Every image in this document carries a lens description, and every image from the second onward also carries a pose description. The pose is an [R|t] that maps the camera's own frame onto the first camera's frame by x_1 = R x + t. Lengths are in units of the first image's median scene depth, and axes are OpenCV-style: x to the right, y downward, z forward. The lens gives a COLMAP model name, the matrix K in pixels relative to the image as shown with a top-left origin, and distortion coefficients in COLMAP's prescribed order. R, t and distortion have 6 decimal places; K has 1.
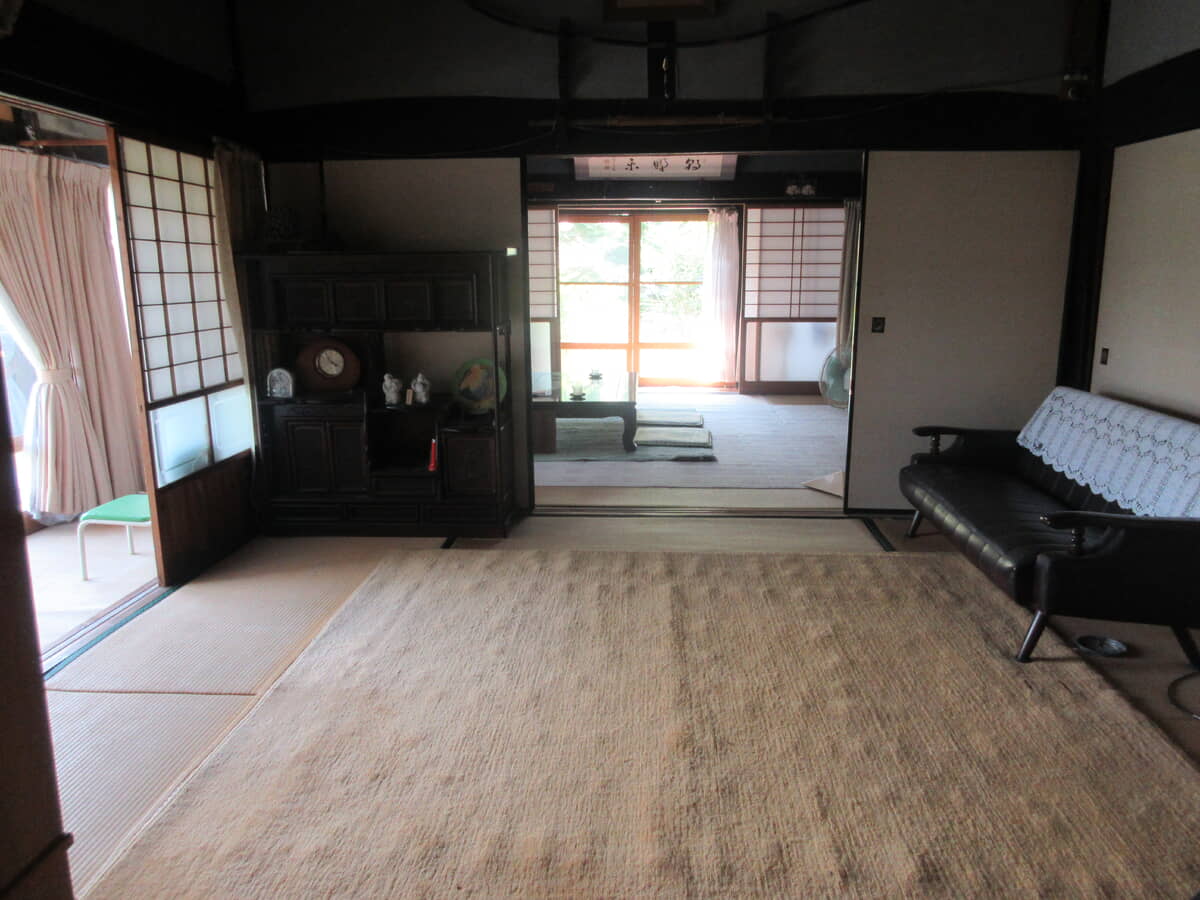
lens RADIAL K [[883.6, 0, 601.0], [0, 883.6, 452.9], [0, 0, 1]] dist [0.011799, -0.006877]
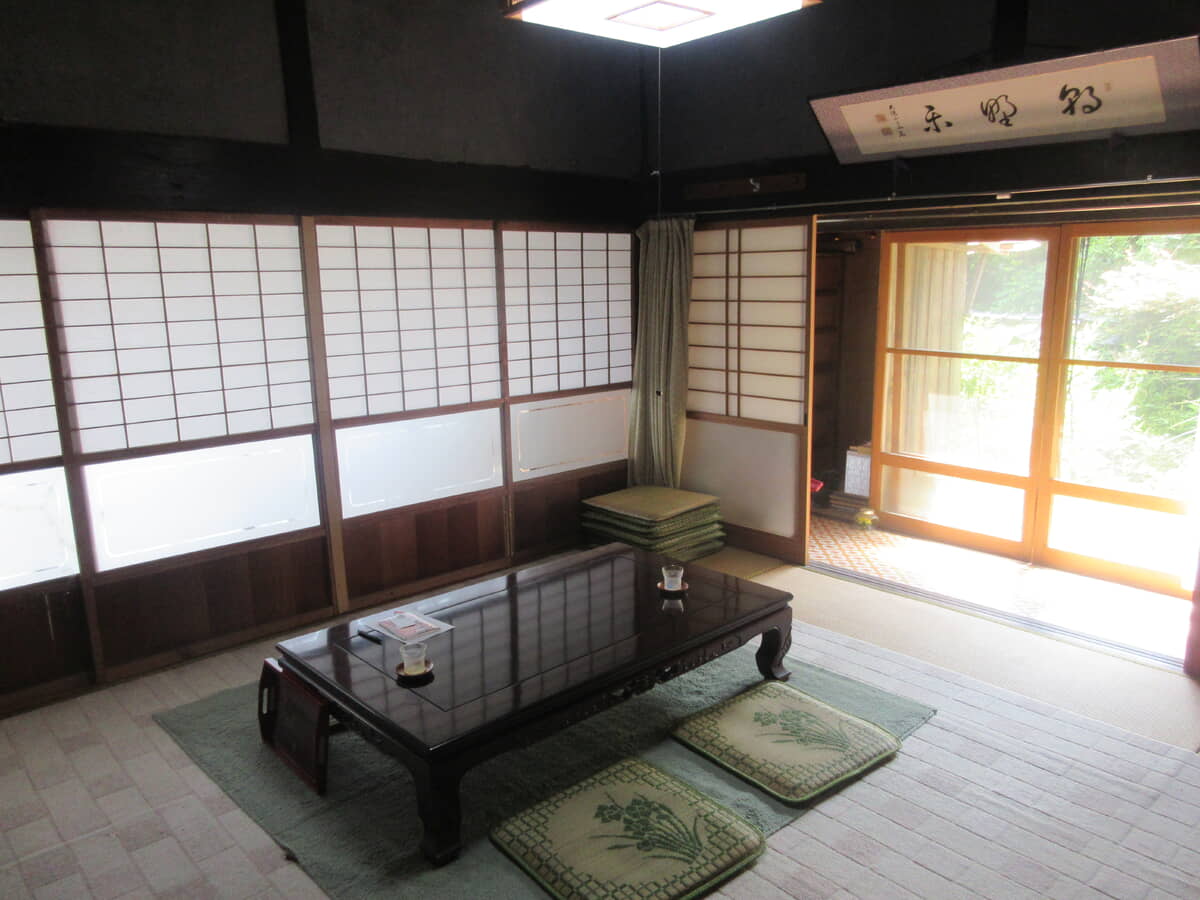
lens RADIAL K [[883.6, 0, 599.5], [0, 883.6, 449.2], [0, 0, 1]] dist [0.011799, -0.006877]
pose [[0.710390, 0.138940, -0.689958, 0.244398], [-0.142706, 0.988393, 0.052105, -0.159112], [0.689189, 0.061446, 0.721972, 0.566736]]
